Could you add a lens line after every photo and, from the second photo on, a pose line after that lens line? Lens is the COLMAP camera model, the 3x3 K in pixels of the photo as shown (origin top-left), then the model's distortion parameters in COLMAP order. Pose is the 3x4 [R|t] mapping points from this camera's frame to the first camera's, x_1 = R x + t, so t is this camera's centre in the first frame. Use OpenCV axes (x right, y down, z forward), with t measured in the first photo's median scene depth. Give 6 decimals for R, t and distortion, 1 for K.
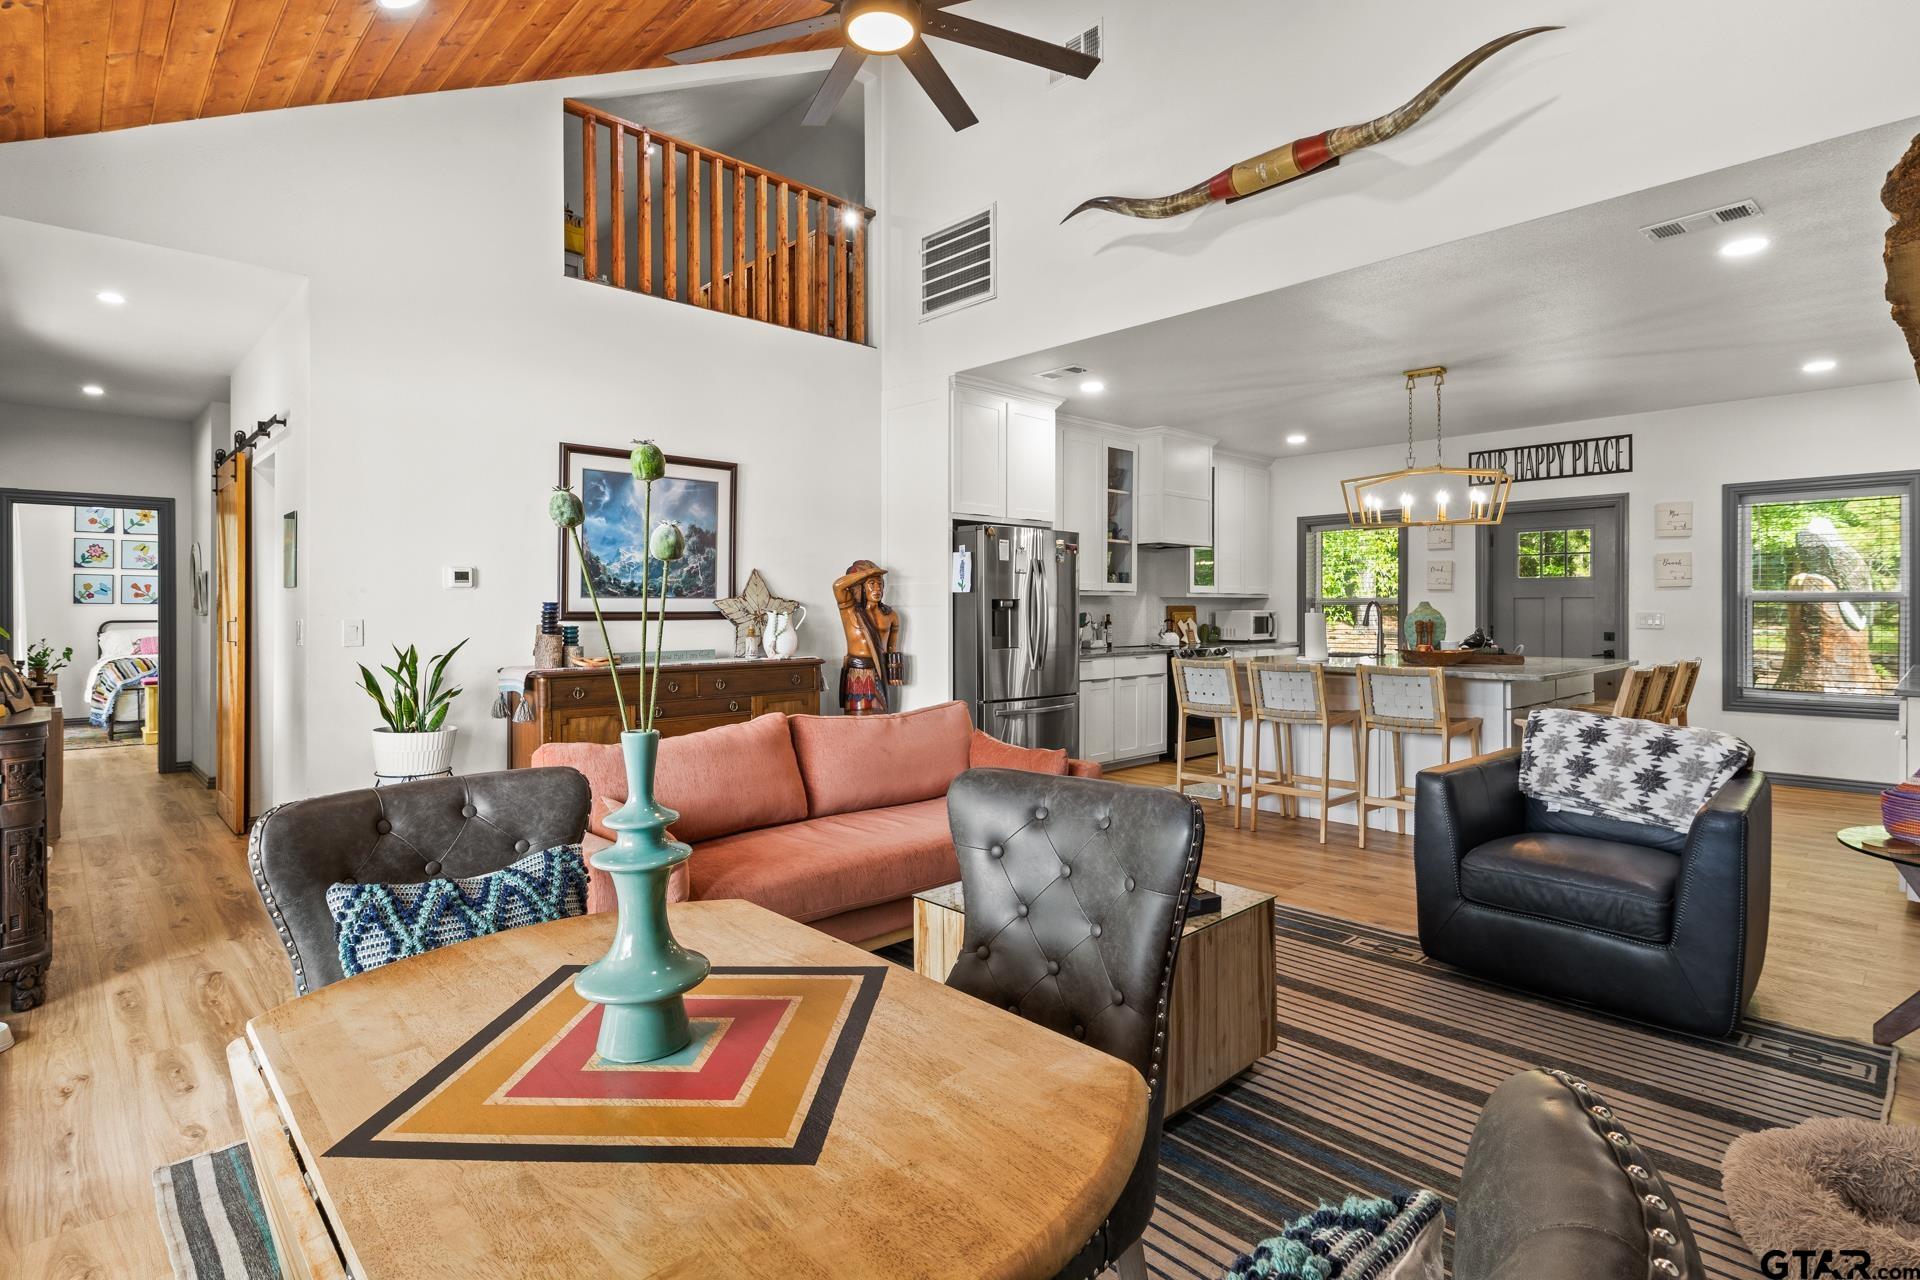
lens RADIAL K [[953.0, 0, 953.0], [0, 953.0, 627.7], [0, 0, 1]] dist [-0.000935, 0.001433]
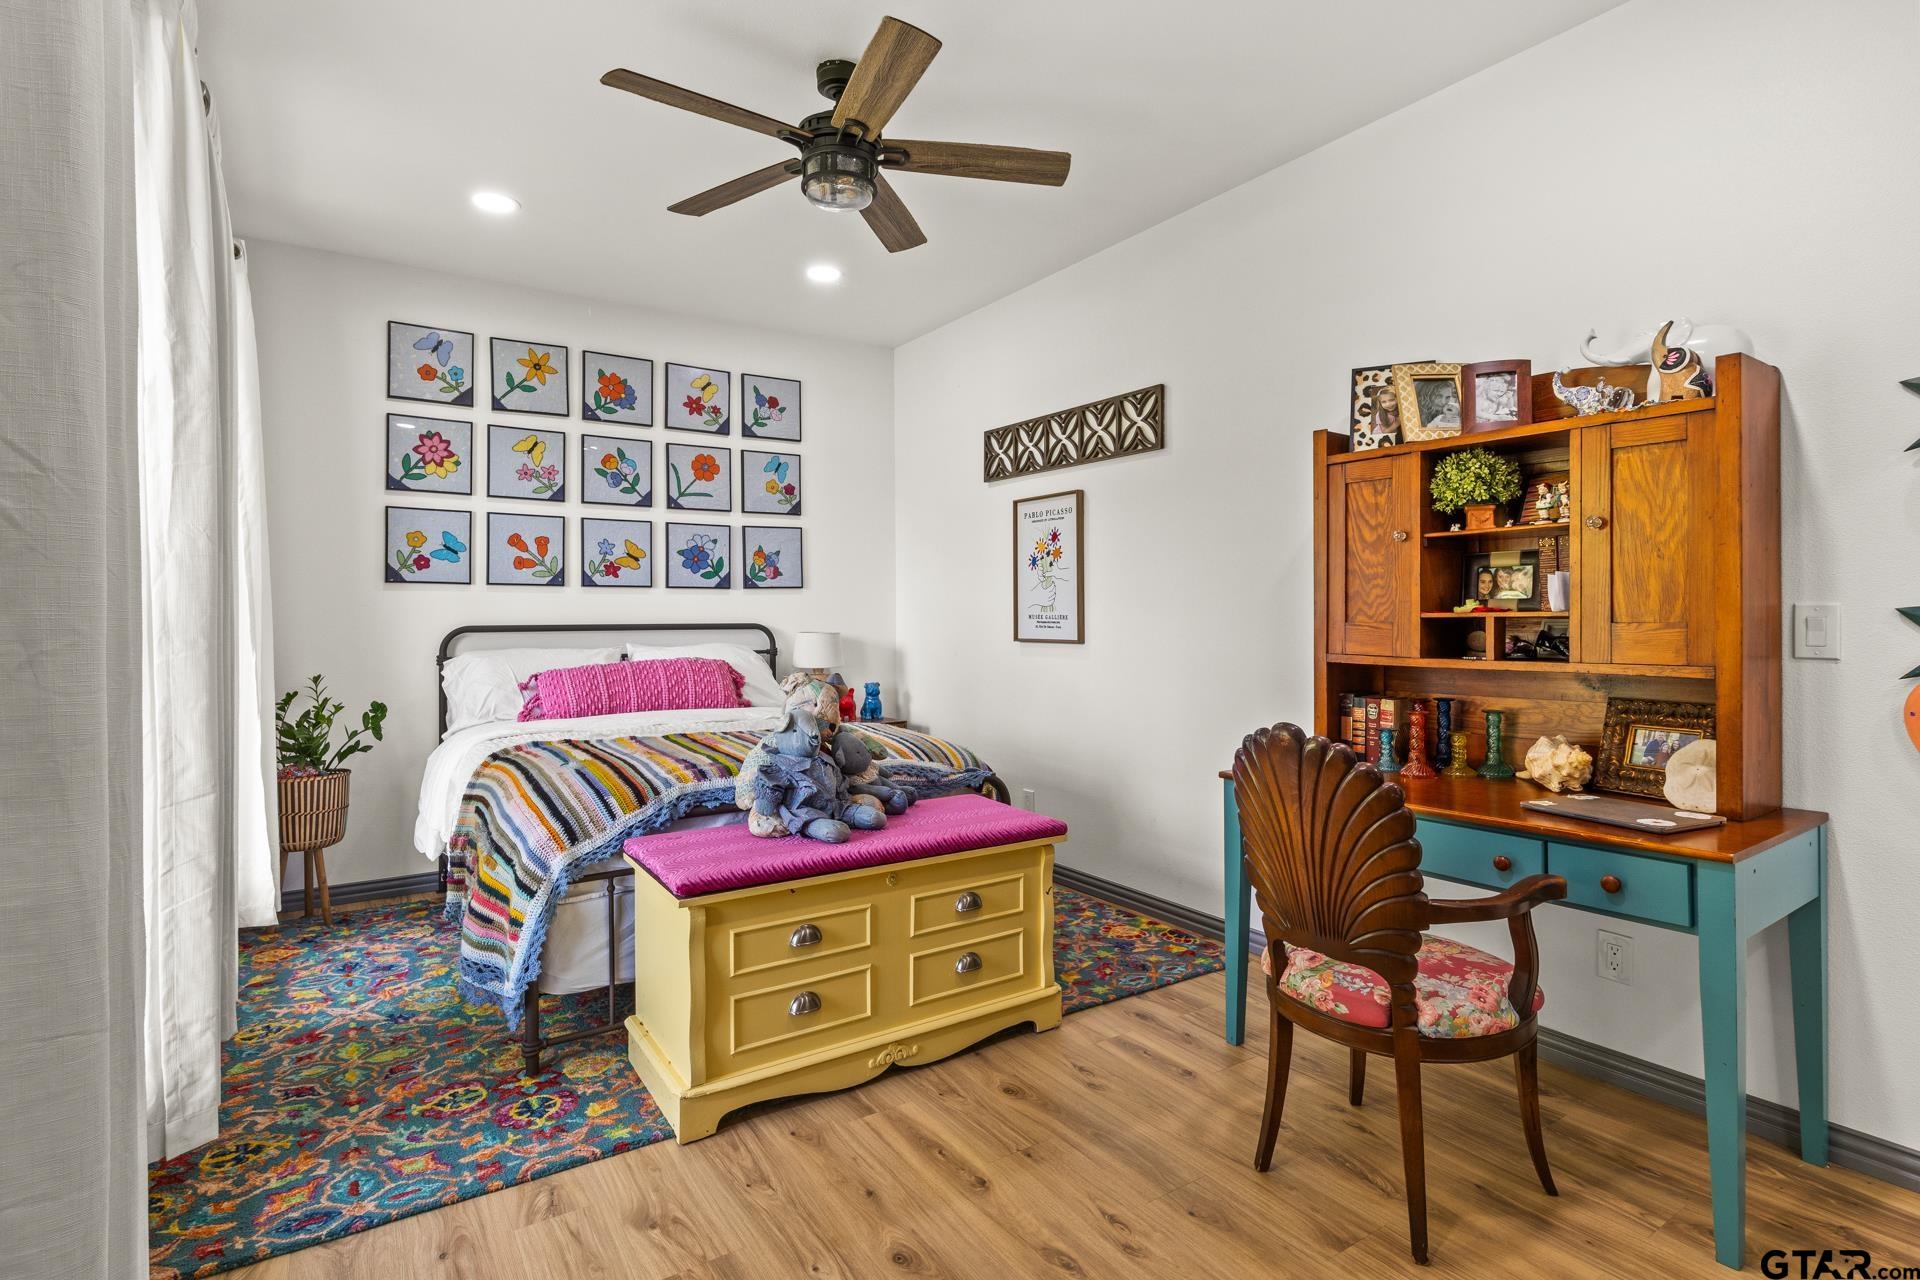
lens RADIAL K [[953.0, 0, 957.6], [0, 953.0, 636.0], [0, 0, 1]] dist [-0.000935, 0.001433]
pose [[0.985167, 0.004767, -0.171534, -0.635557], [-0.004319, 0.999986, 0.002984, -0.005718], [0.171546, -0.002198, 0.985174, 0.667675]]
